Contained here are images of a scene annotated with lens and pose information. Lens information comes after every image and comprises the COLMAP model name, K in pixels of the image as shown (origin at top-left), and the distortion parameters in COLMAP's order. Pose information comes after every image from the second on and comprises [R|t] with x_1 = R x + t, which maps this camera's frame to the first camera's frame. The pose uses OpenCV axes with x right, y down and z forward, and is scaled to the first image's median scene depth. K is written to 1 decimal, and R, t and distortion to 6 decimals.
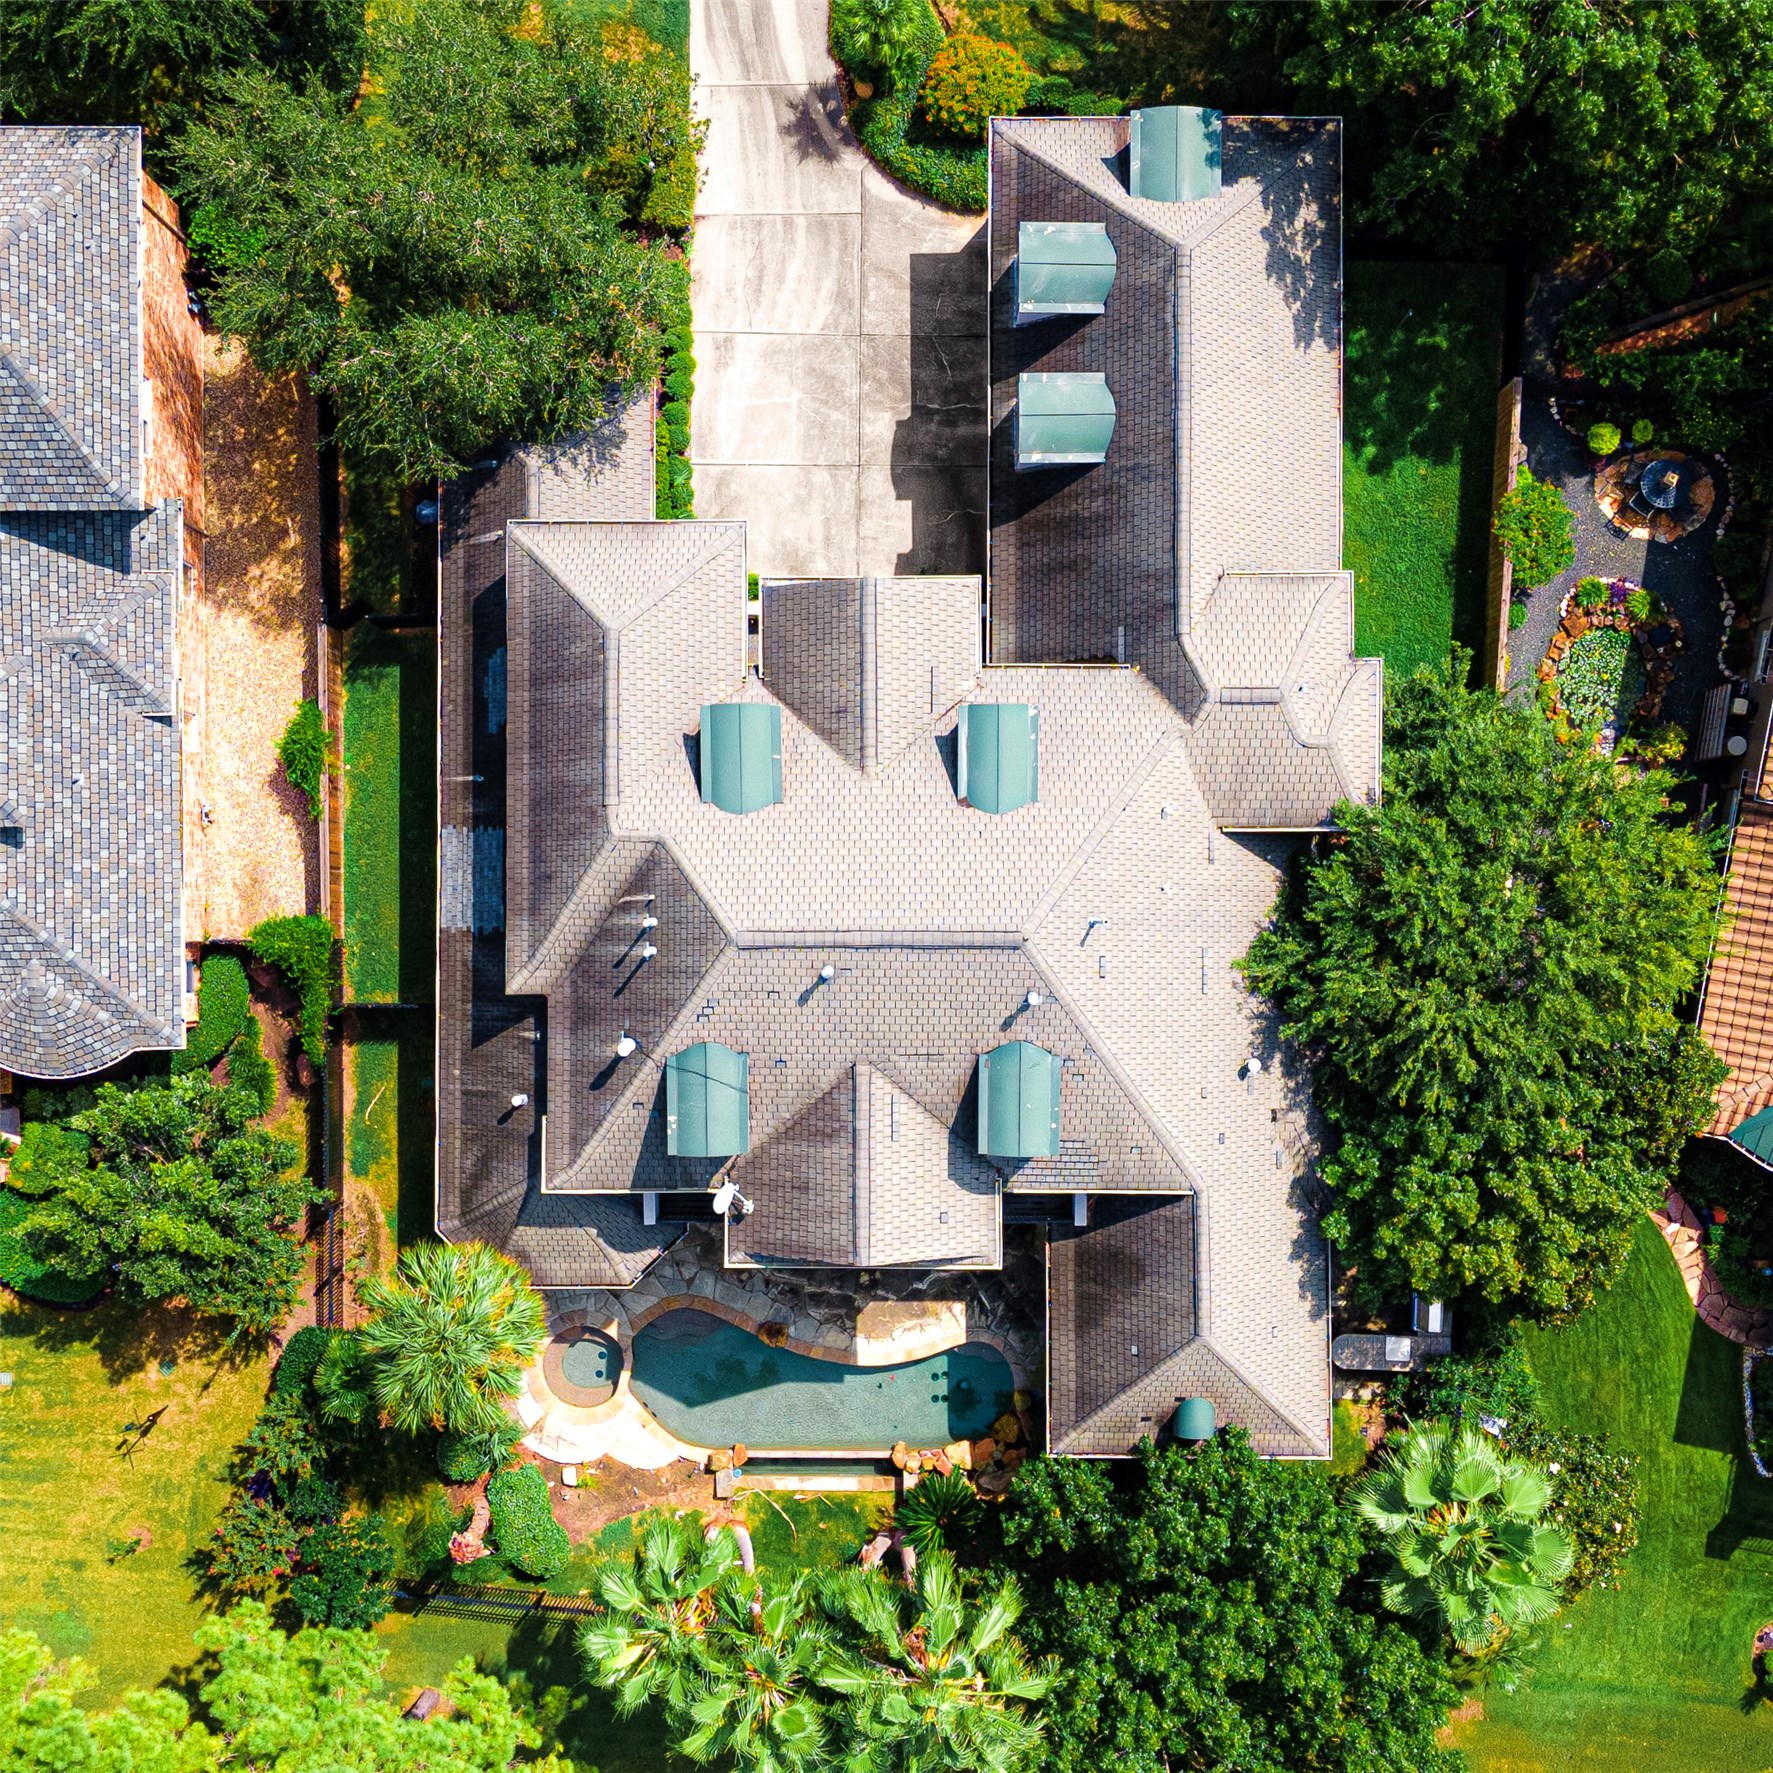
lens RADIAL K [[2312.9, 0, 865.2], [0, 2312.9, 884.5], [0, 0, 1]] dist [0.030614, -0.032235]
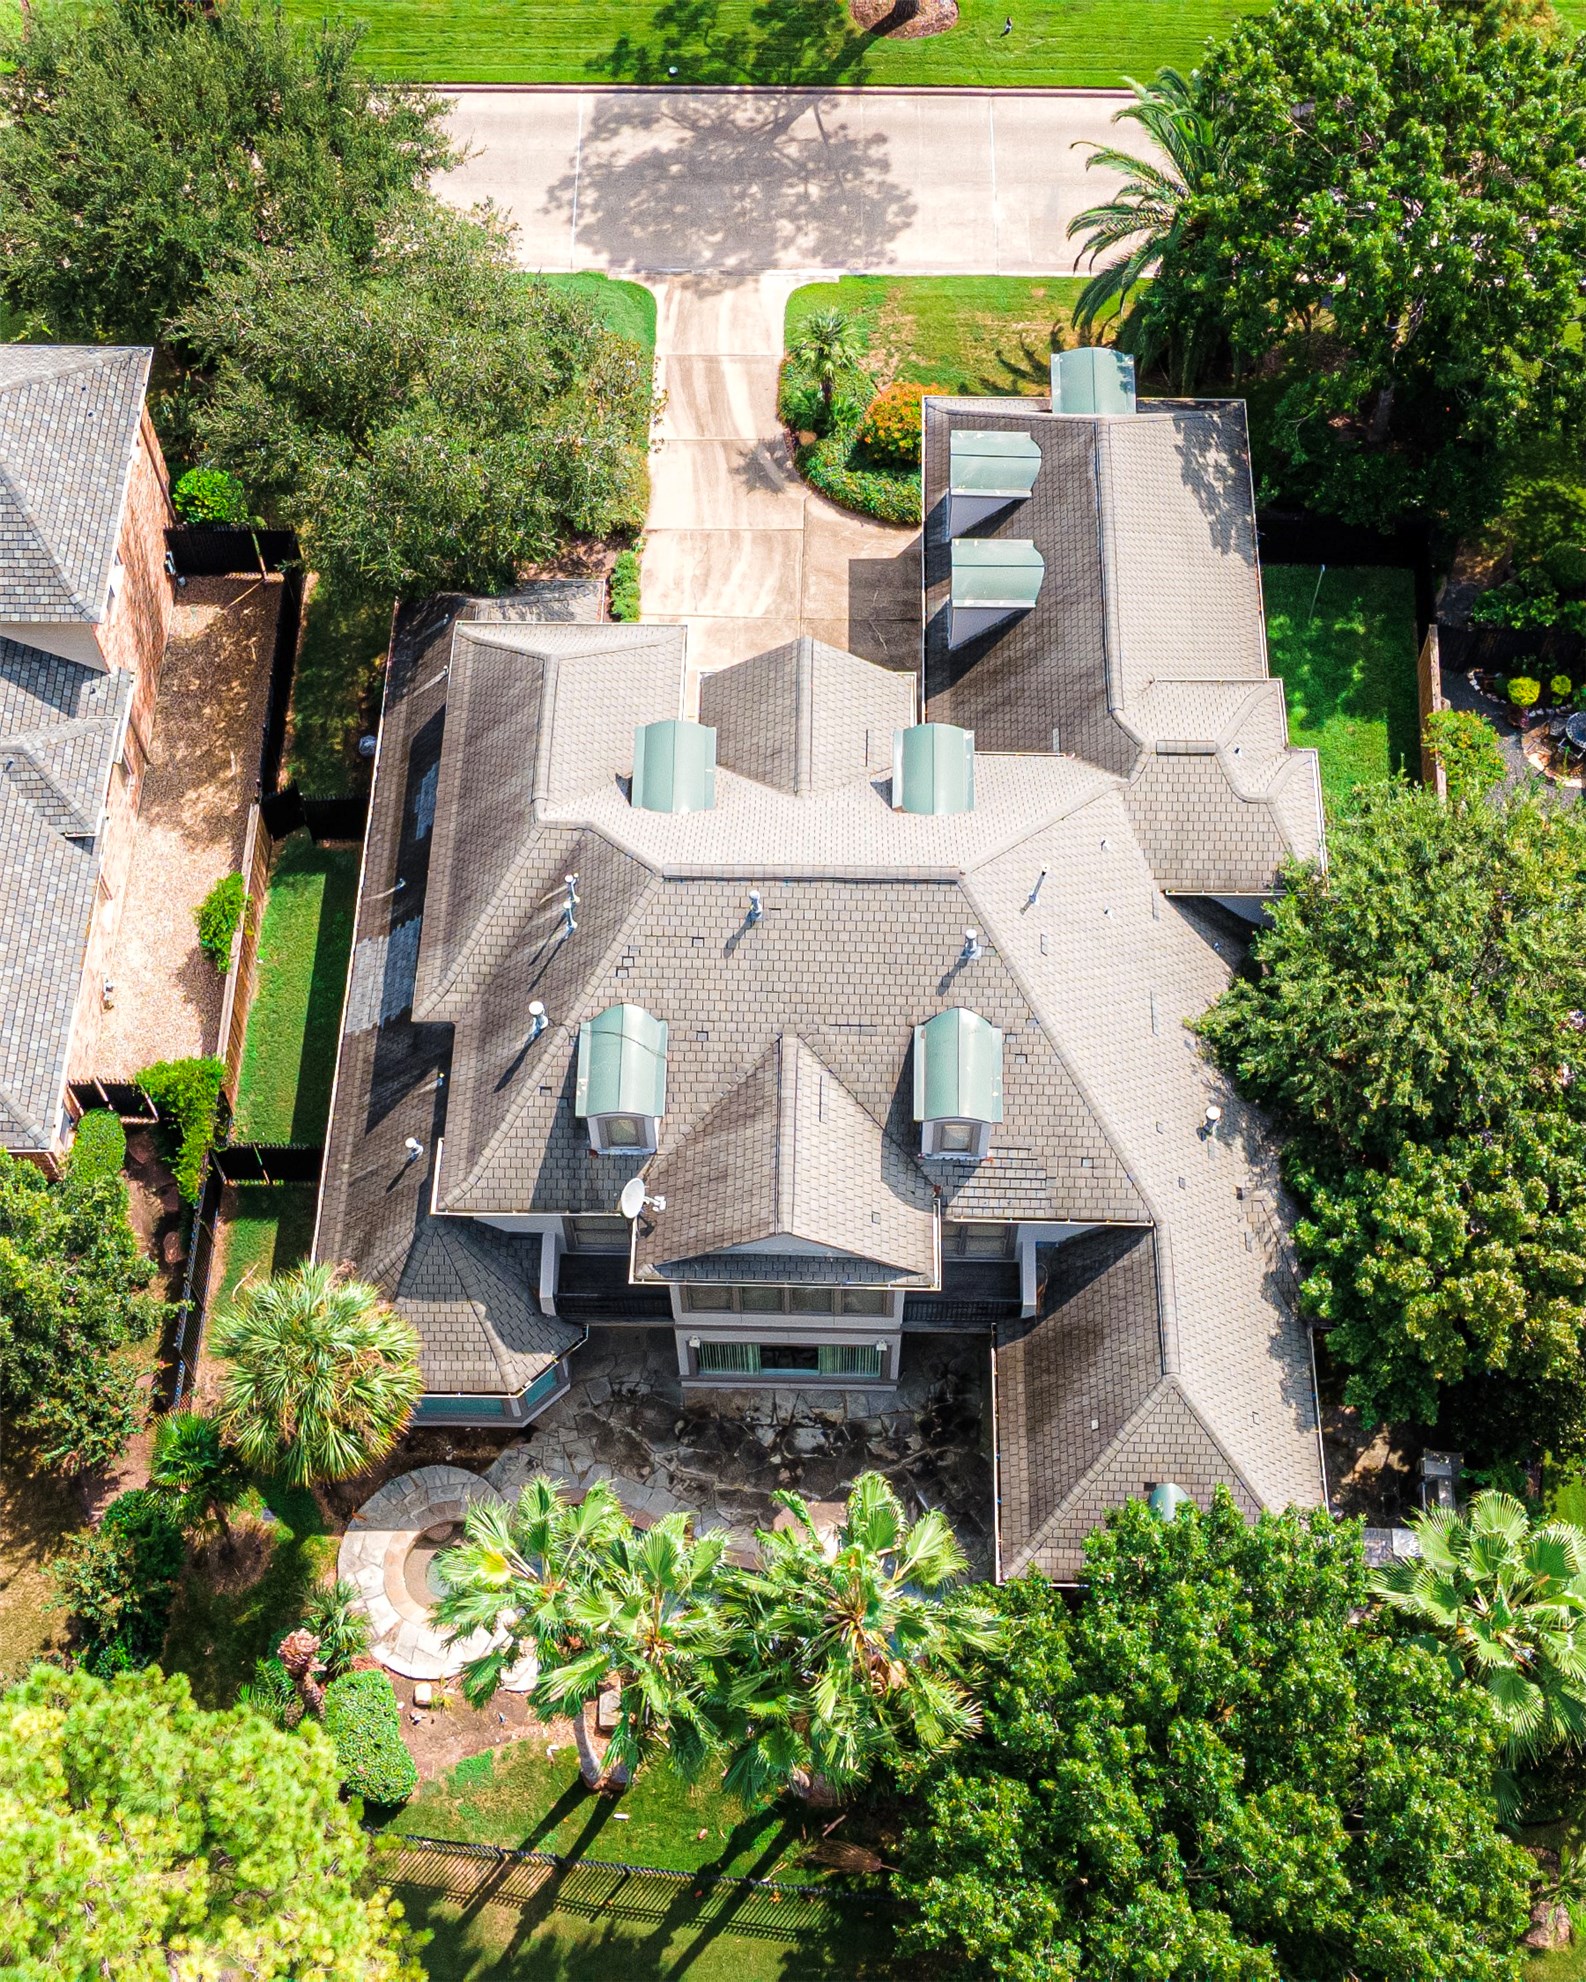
lens RADIAL K [[2547.5, 0, 793.0], [0, 2547.5, 991.0], [0, 0, 1]] dist [0.028845, -0.002103]
pose [[0.999772, 0.020189, -0.006981, 0.006520], [-0.021042, 0.874349, -0.484841, 0.520347], [-0.003685, 0.484878, 0.874574, 0.085193]]
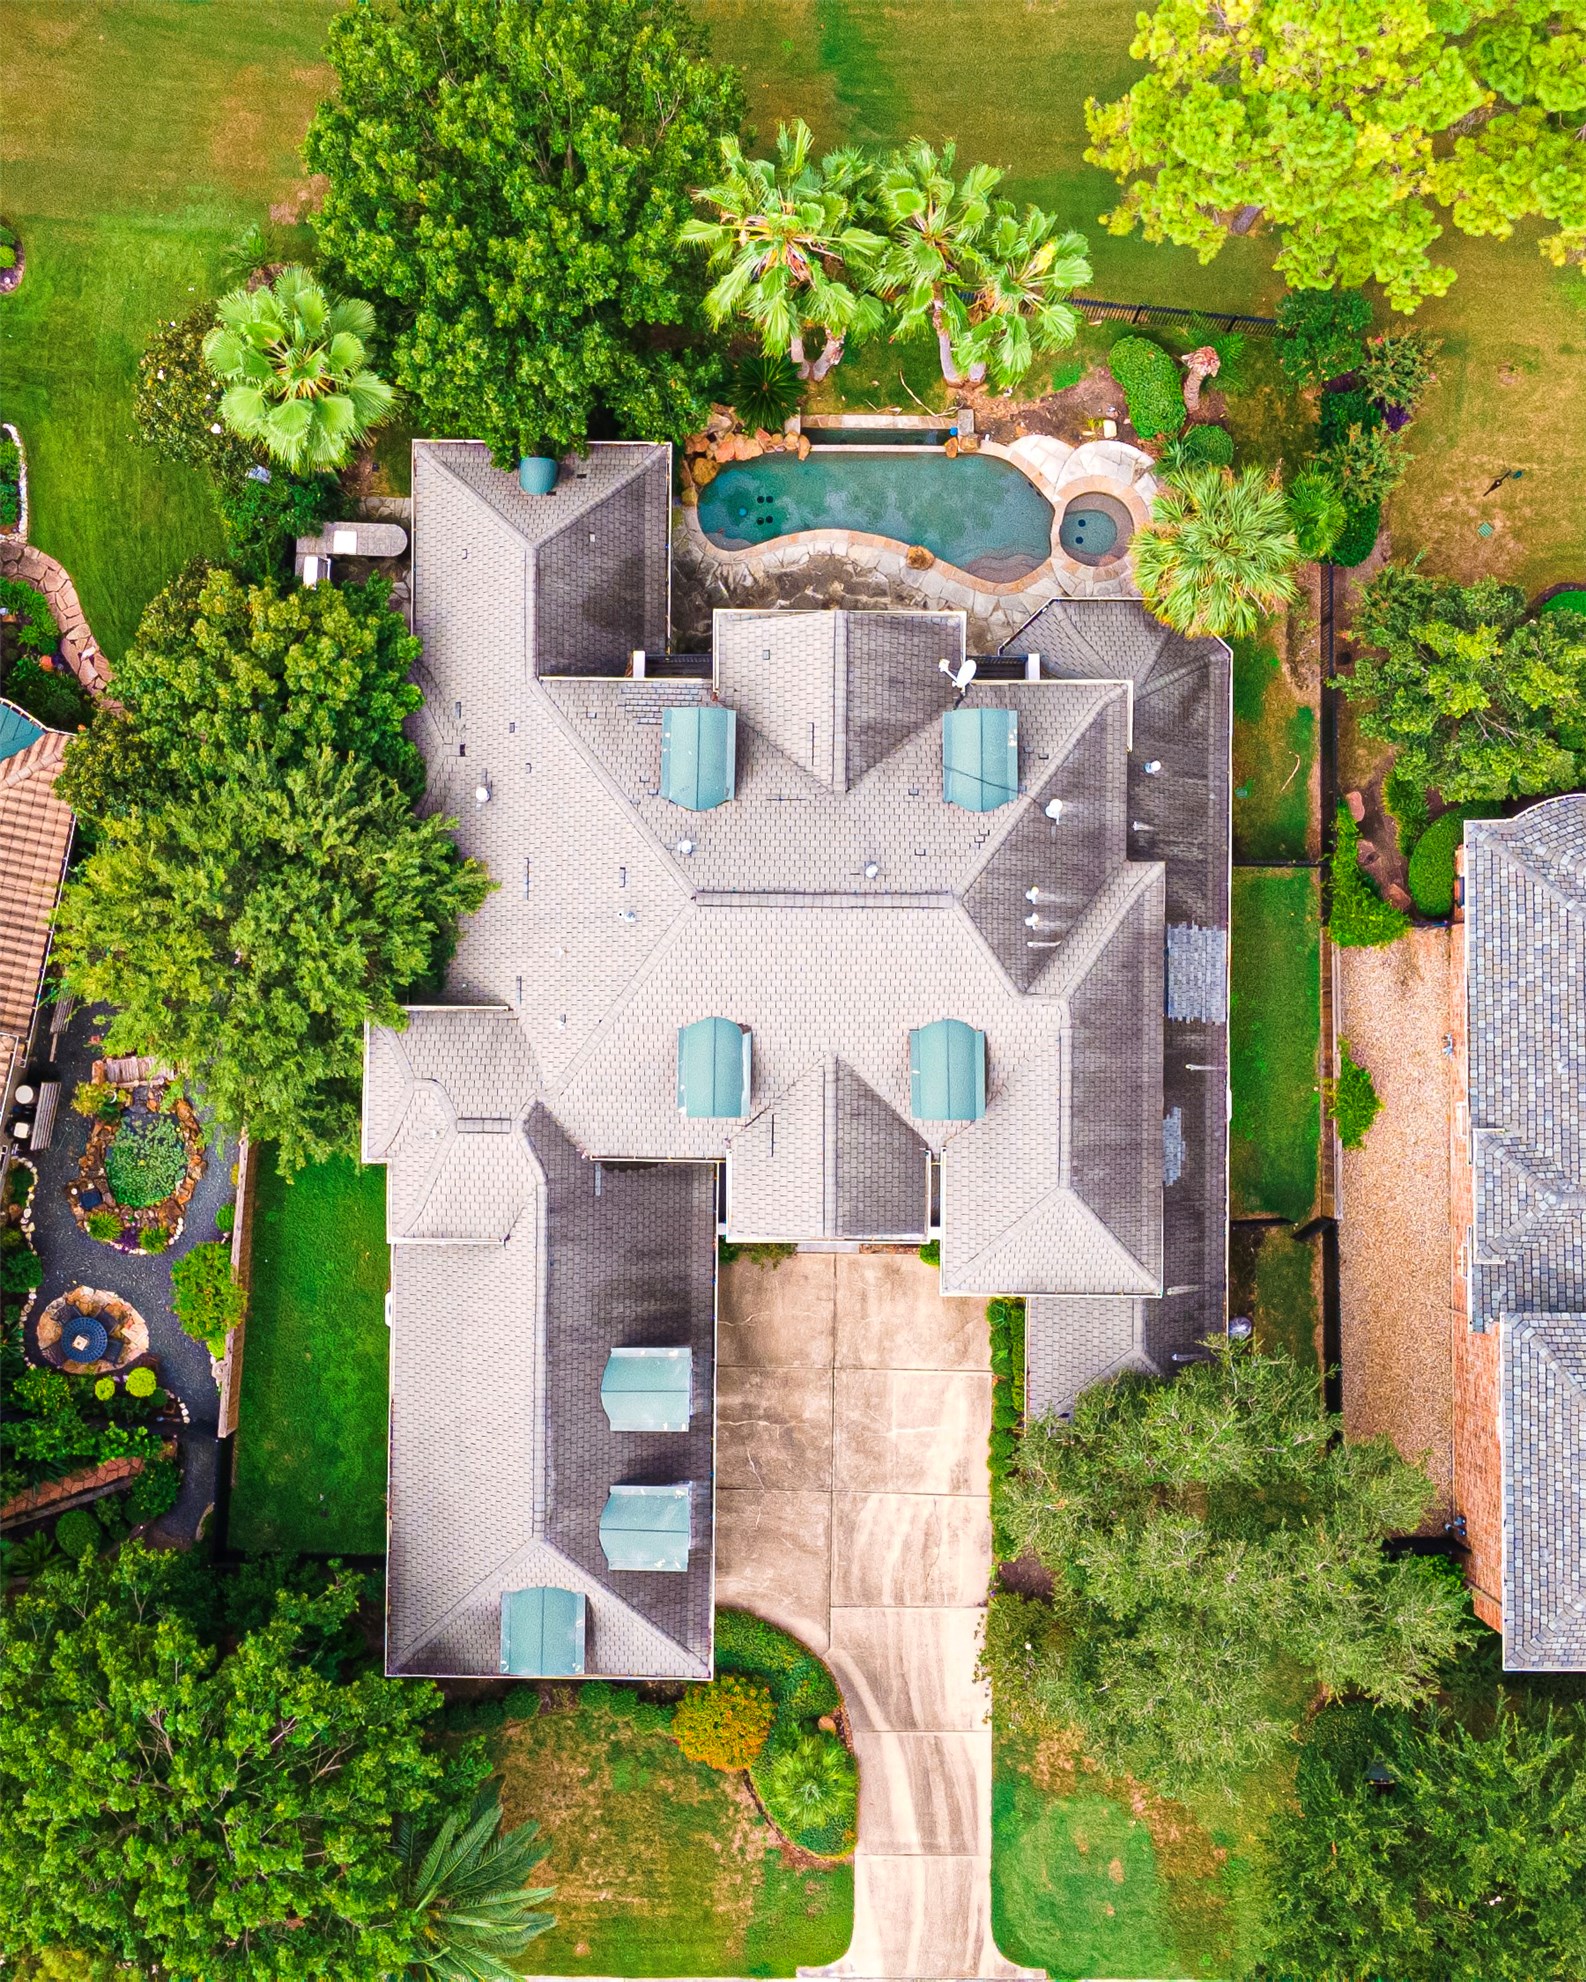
lens RADIAL K [[2534.4, 0, 754.2], [0, 2534.4, 1022.0], [0, 0, 1]] dist [0.037126, -0.001297]
pose [[-0.999807, -0.008027, 0.017922, 0.016106], [0.008655, -0.999343, 0.035201, -0.070211], [0.017628, 0.035349, 0.999220, -0.192921]]
